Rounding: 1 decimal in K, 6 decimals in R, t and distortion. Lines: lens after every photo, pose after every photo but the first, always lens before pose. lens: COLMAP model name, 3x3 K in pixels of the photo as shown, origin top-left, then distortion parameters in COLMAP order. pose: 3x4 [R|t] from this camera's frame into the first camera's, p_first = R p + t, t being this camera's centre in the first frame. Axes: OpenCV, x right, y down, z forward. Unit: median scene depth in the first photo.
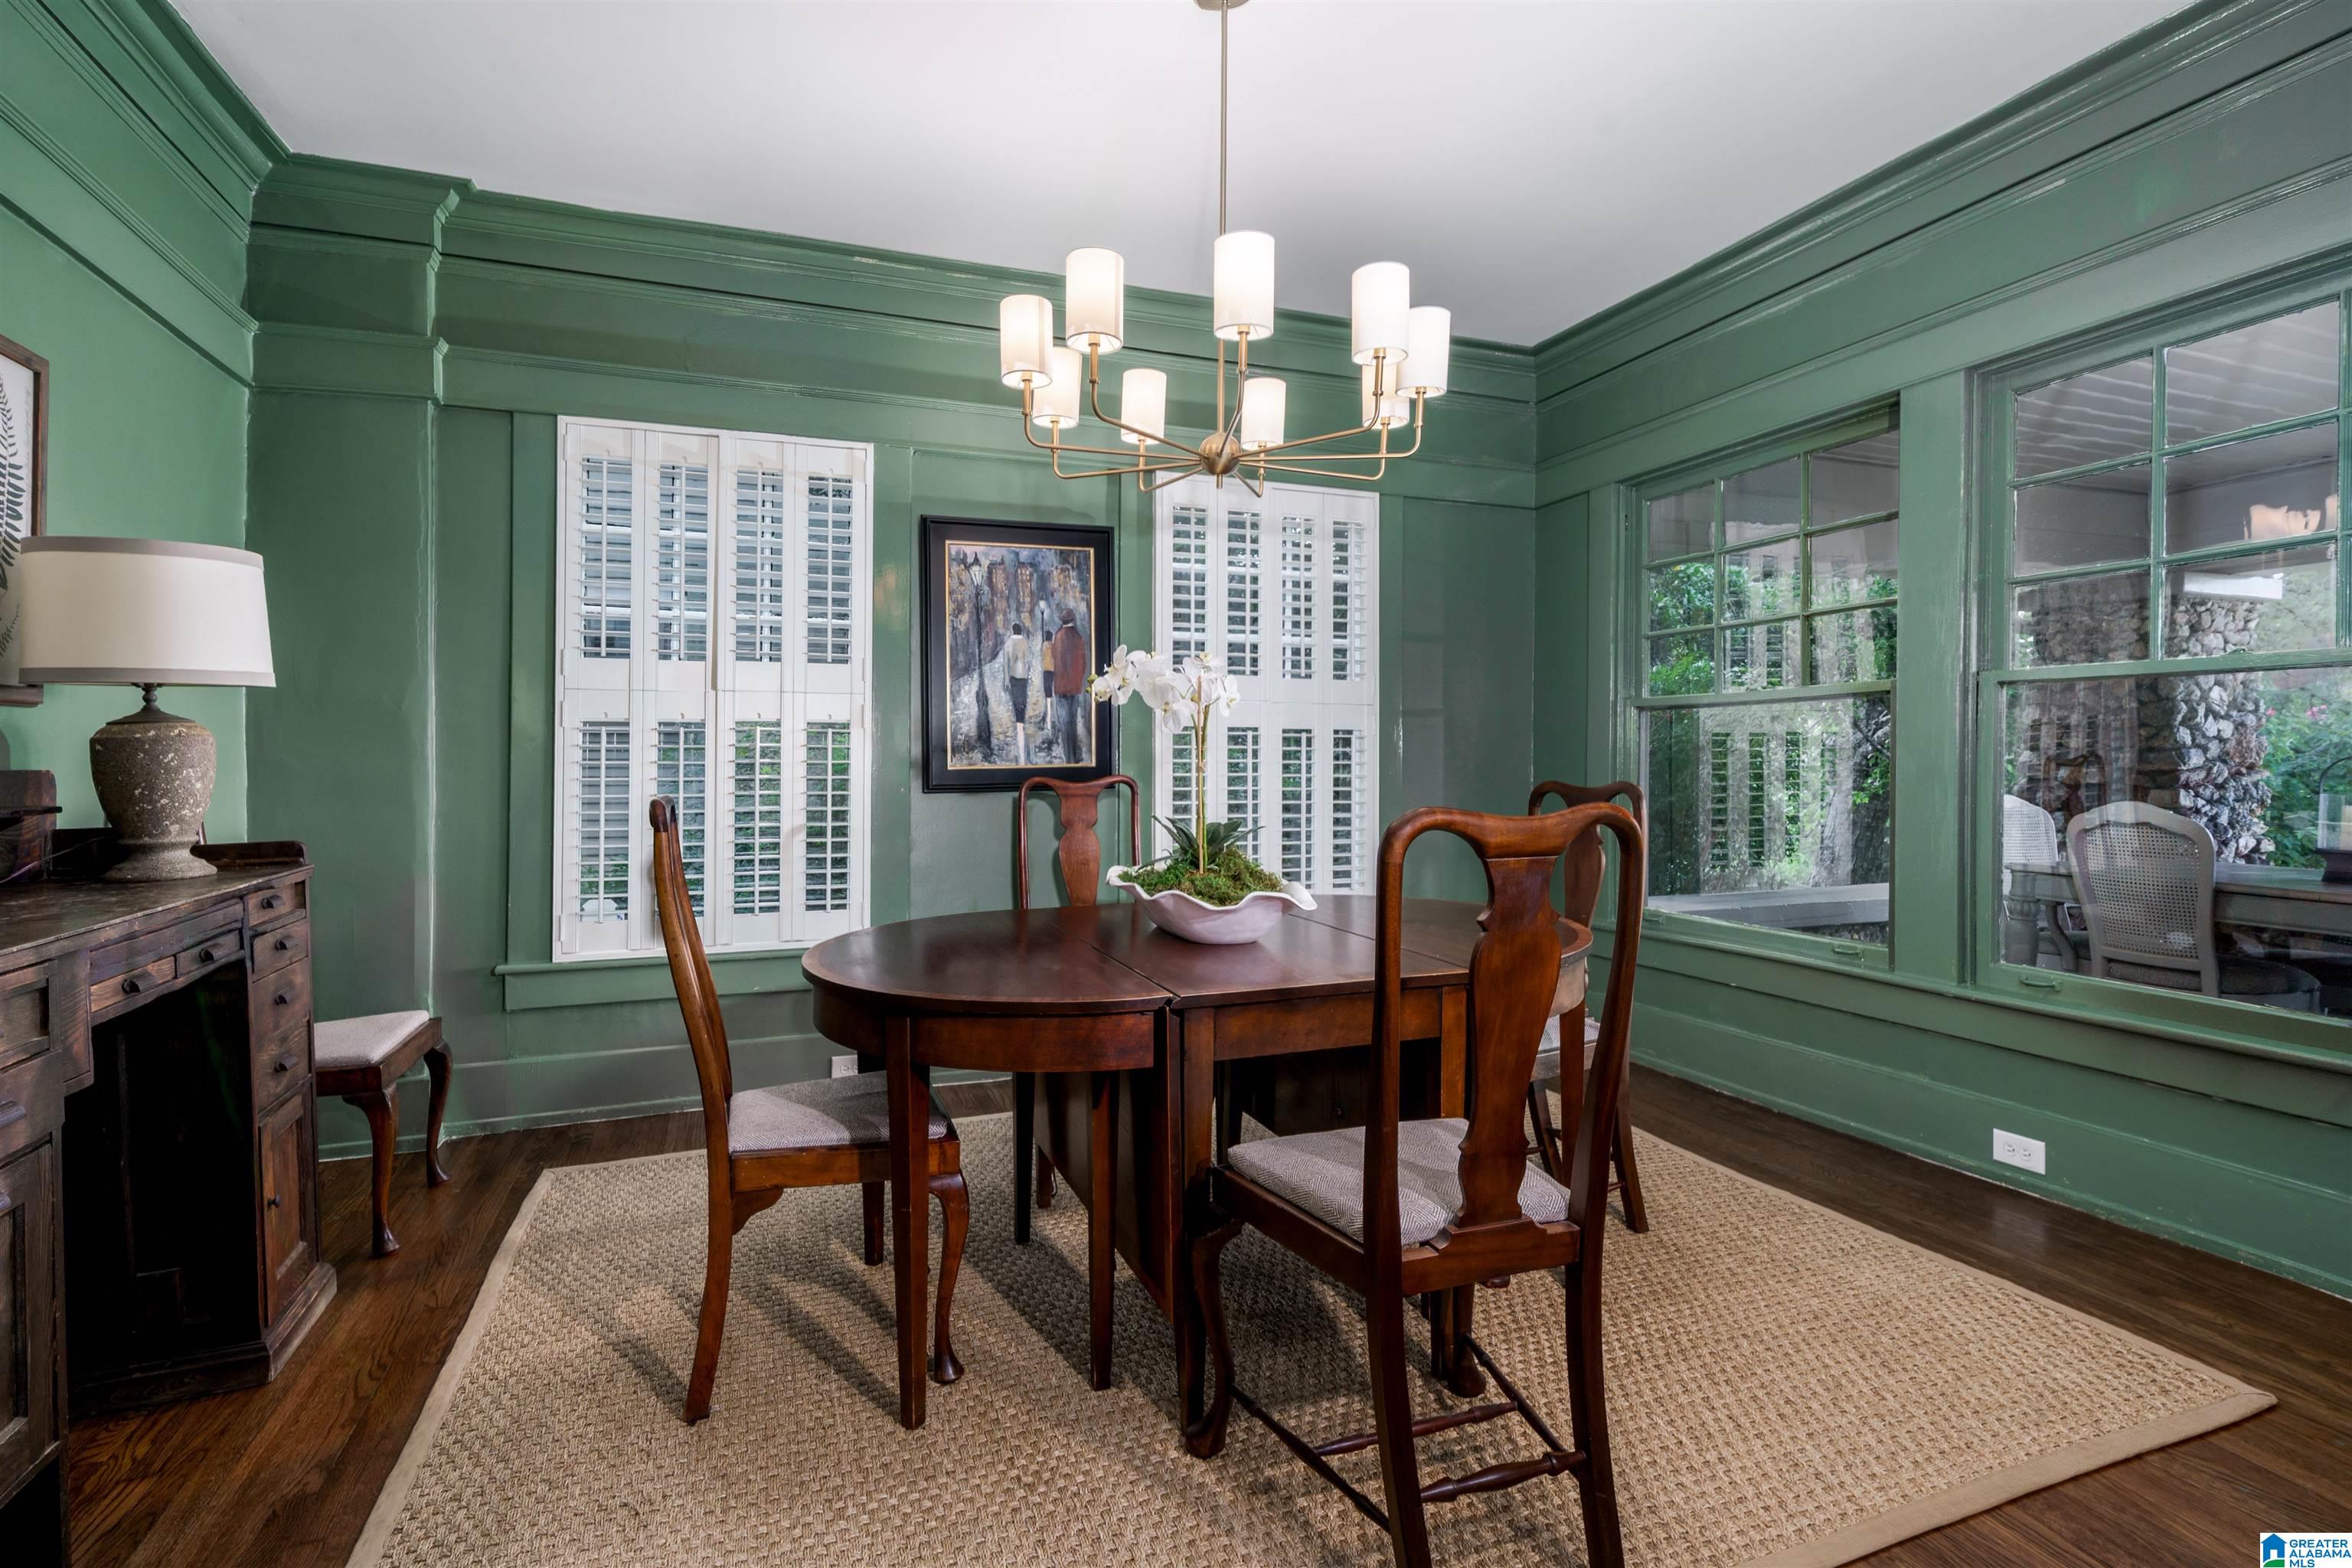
lens RADIAL K [[1195.6, 0, 1159.8], [0, 1195.6, 779.9], [0, 0, 1]] dist [-0.001369, -0.000608]
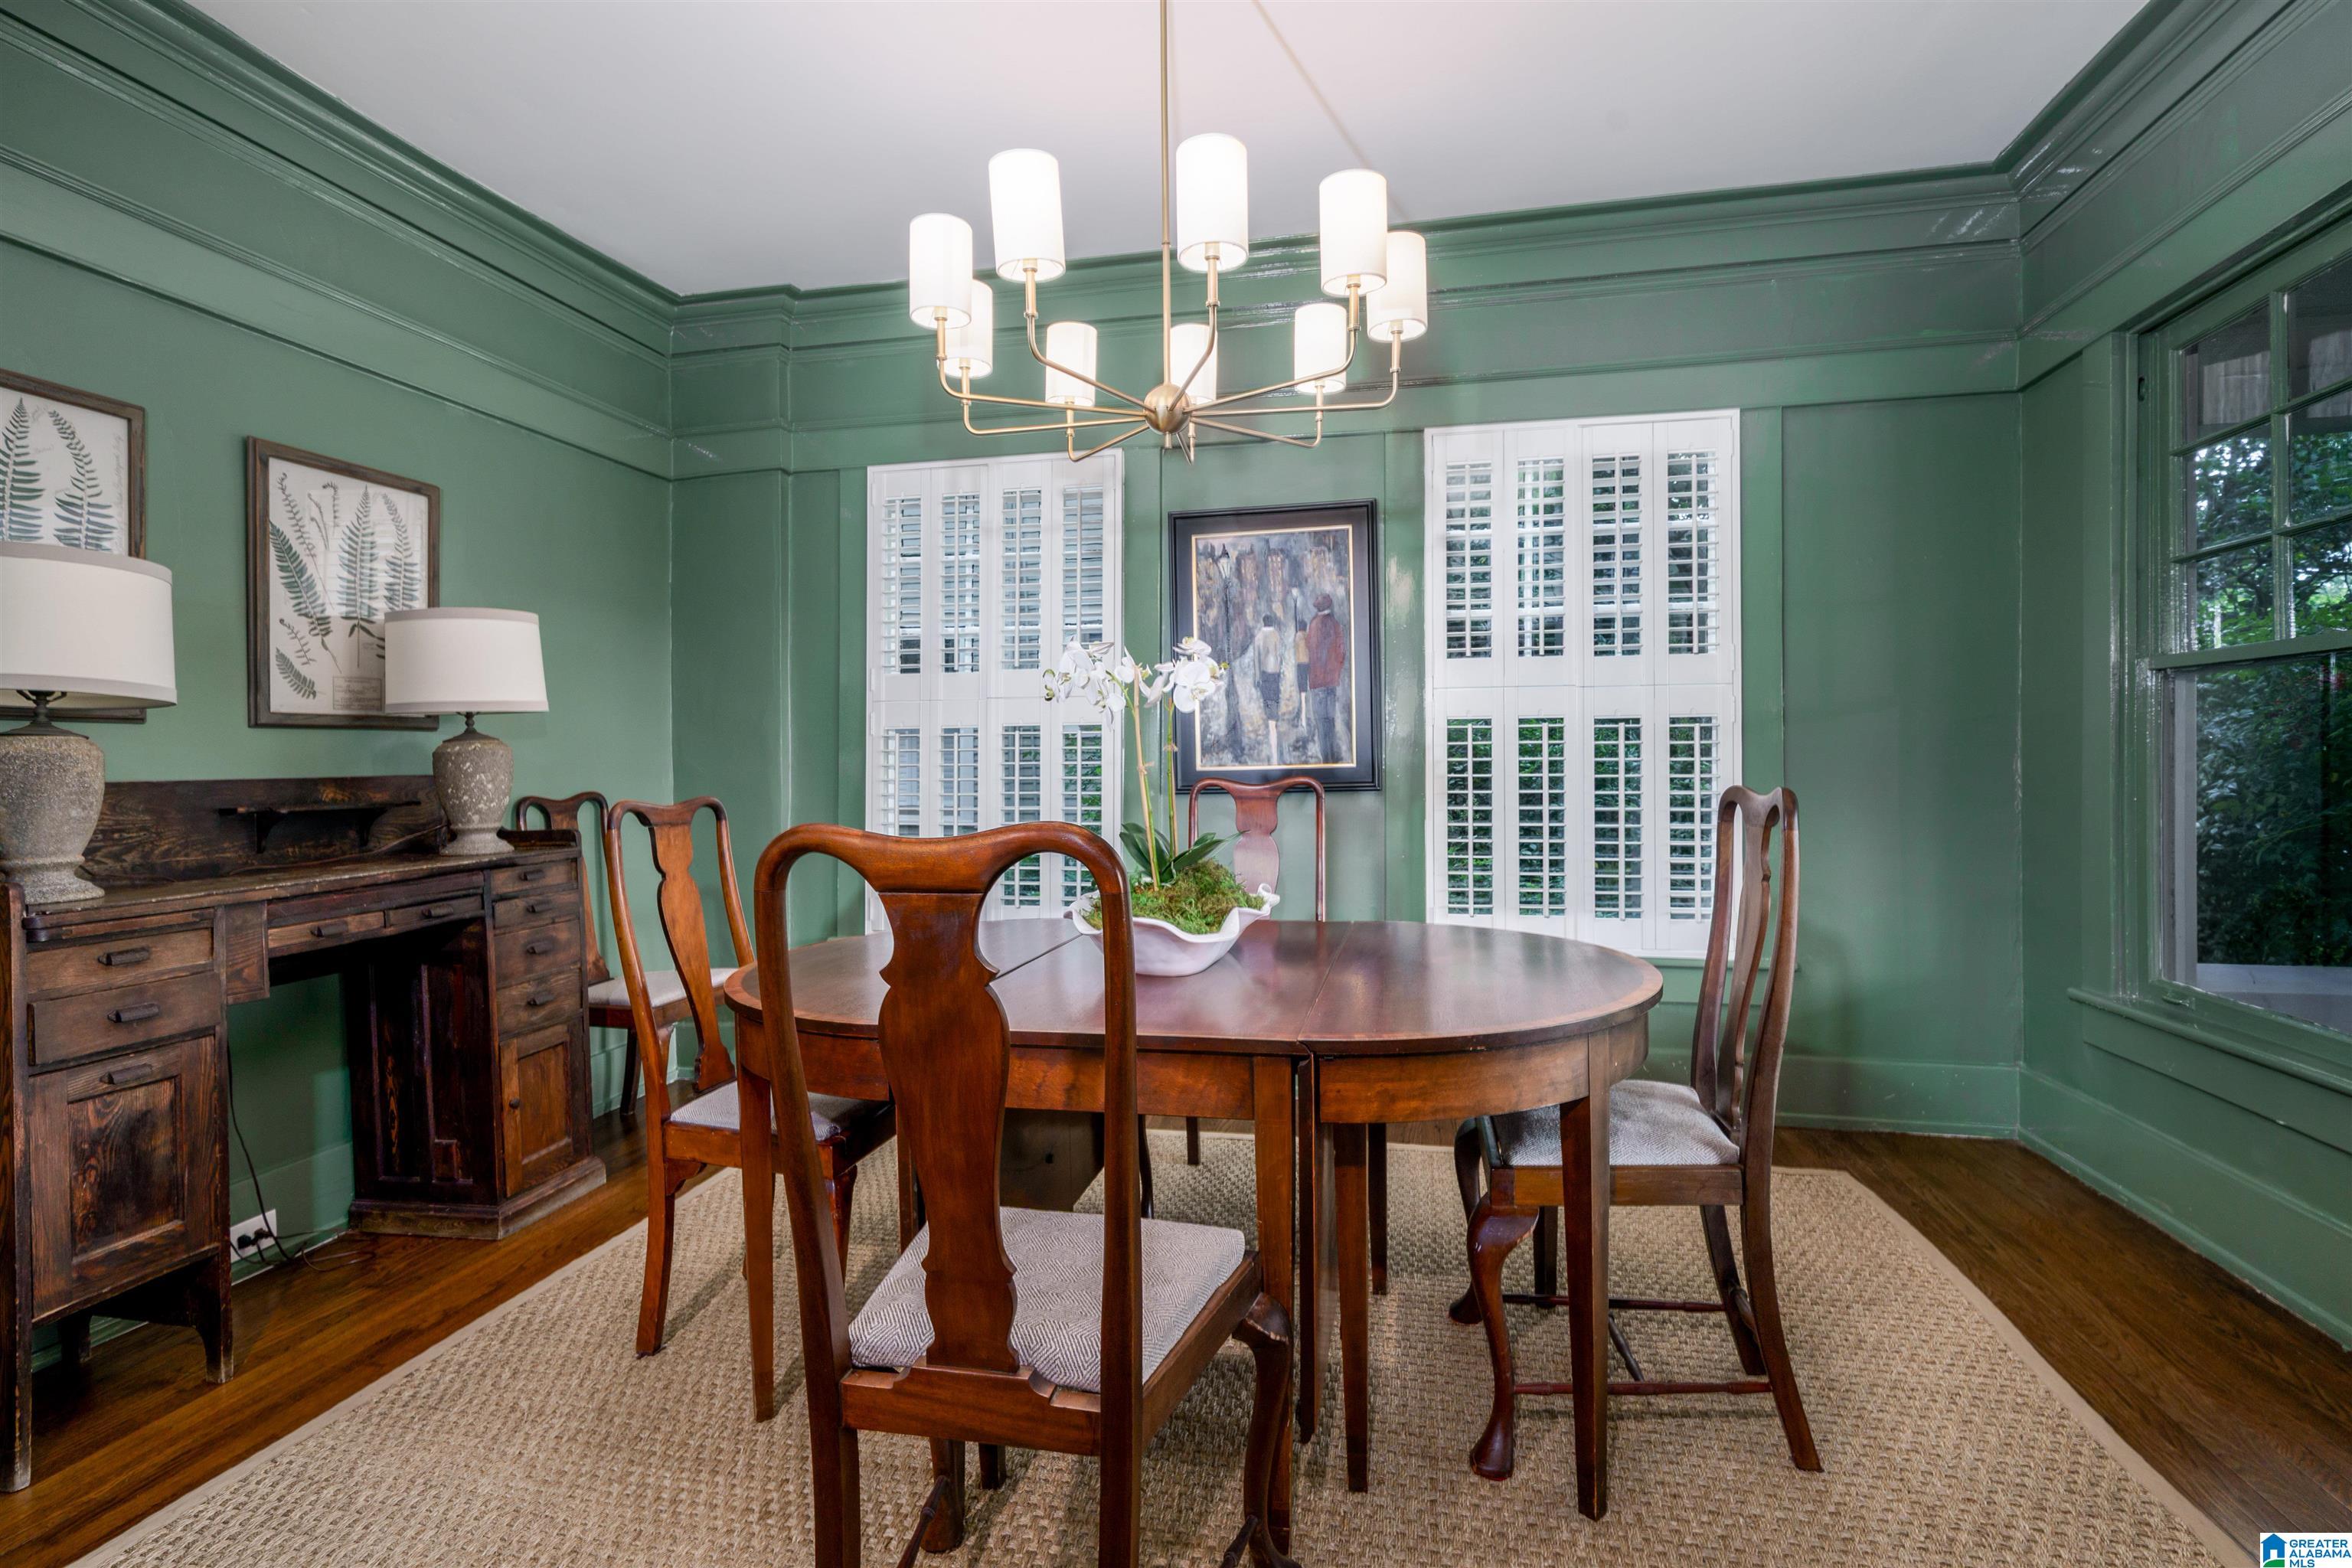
lens RADIAL K [[1195.6, 0, 1170.2], [0, 1195.6, 765.9], [0, 0, 1]] dist [-0.001369, -0.000608]
pose [[0.831275, -0.003993, -0.555846, 0.339696], [-0.000192, 0.999972, -0.007471, -0.005075], [0.555861, 0.006317, 0.831252, 0.177485]]
